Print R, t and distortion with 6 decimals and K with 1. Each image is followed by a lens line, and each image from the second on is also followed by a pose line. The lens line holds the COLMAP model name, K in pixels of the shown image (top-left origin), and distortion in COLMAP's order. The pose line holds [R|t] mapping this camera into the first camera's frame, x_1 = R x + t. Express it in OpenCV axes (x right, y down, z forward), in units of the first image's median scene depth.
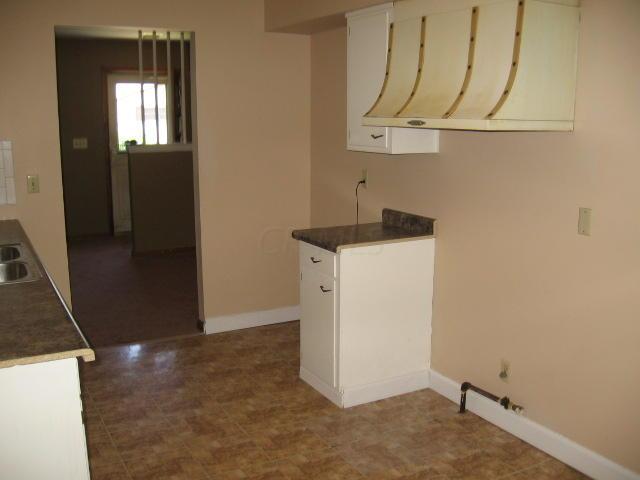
lens RADIAL K [[672.7, 0, 320.0], [0, 672.7, 240.0], [0, 0, 1]] dist [-0.099421, 0.005466]
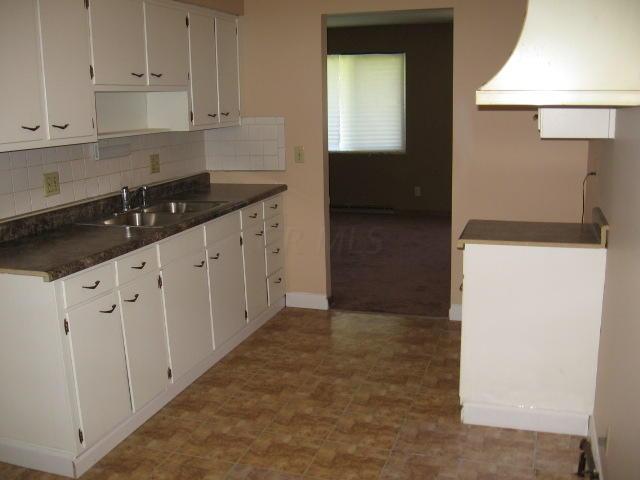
lens RADIAL K [[672.7, 0, 320.0], [0, 672.7, 240.0], [0, 0, 1]] dist [-0.099421, 0.005466]
pose [[0.692742, 0.133603, -0.708703, 0.500101], [-0.116460, 0.990517, 0.072892, -0.031543], [0.711721, 0.032040, 0.701732, 0.239347]]
